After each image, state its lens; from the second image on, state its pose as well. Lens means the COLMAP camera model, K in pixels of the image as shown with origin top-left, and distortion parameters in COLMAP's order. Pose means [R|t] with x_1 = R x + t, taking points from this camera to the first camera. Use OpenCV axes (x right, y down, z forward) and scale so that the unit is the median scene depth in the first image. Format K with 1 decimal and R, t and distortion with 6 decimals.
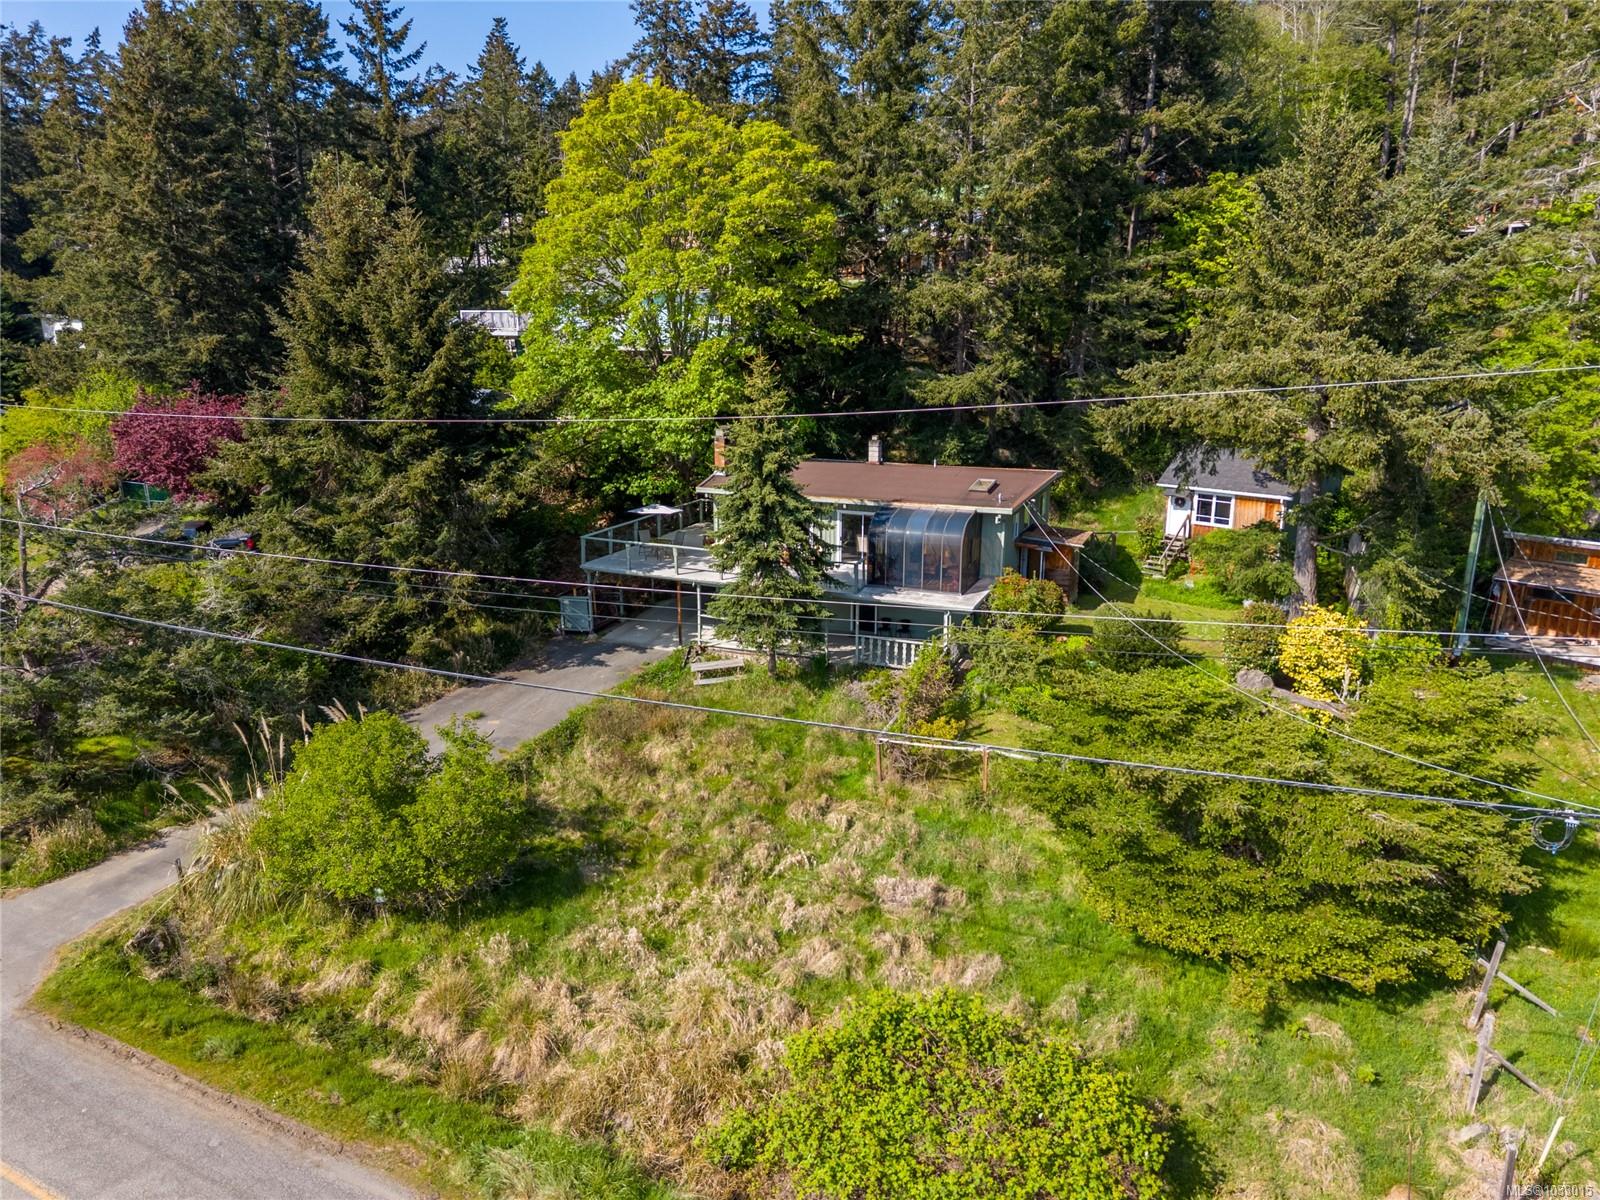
lens RADIAL K [[1049.2, 0, 815.8], [0, 1049.2, 602.1], [0, 0, 1]] dist [0.016367, -0.016270]
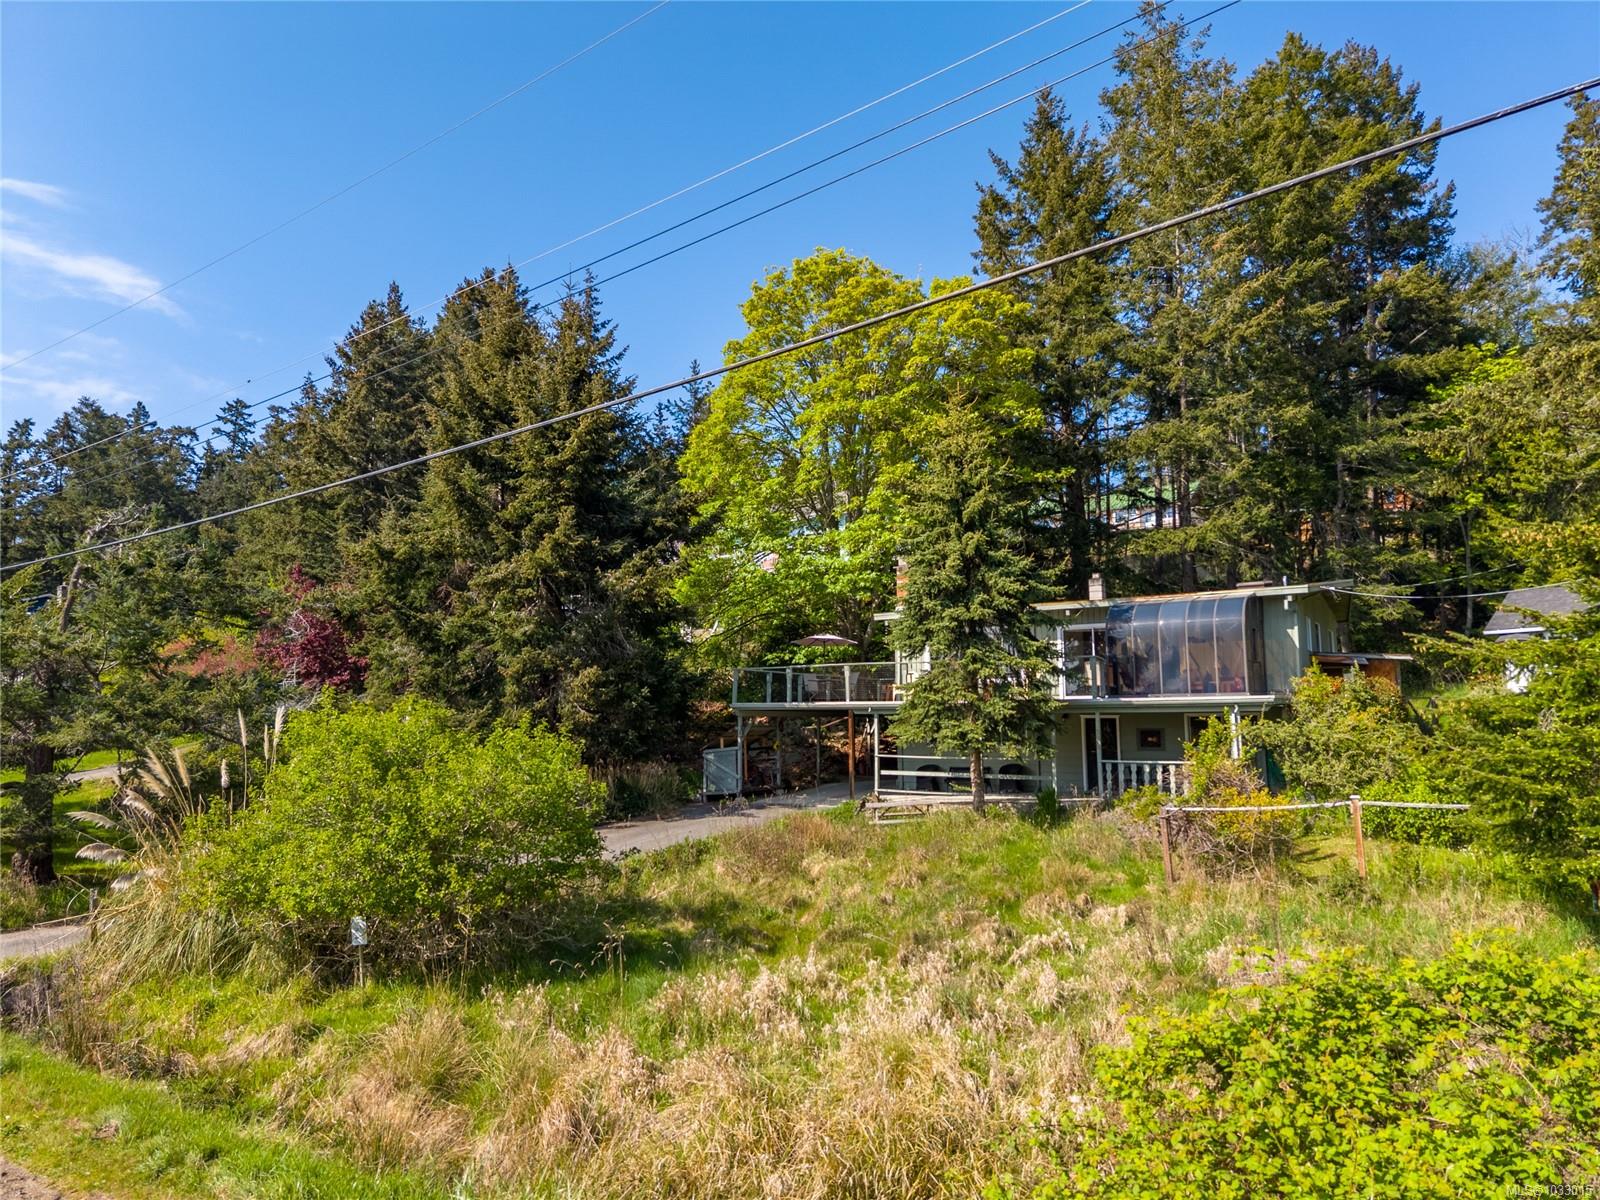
lens RADIAL K [[1058.4, 0, 803.4], [0, 1058.4, 601.7], [0, 0, 1]] dist [0.020575, -0.003599]
pose [[0.985118, -0.027991, -0.169586, -0.035102], [-0.037650, 0.927548, -0.371801, 0.220226], [0.167707, 0.372653, 0.912691, 0.280221]]
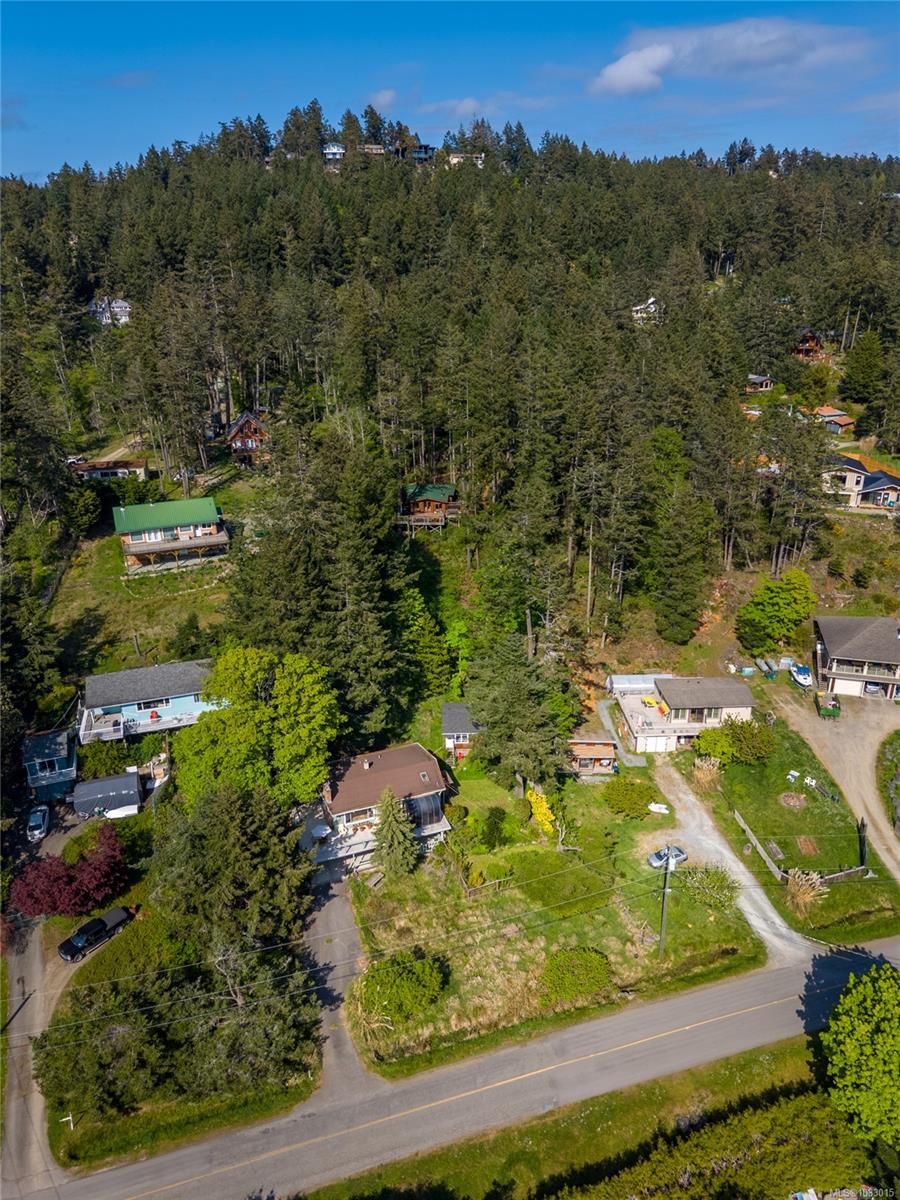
lens RADIAL K [[772.8, 0, 450.0], [0, 772.8, 600.0], [0, 0, 1]] dist [0.002256, -0.000293]
pose [[0.726328, -0.278428, 0.628431, -1.153477], [0.200146, 0.960336, 0.194155, -1.136703], [-0.657563, -0.015242, 0.753245, -0.790996]]
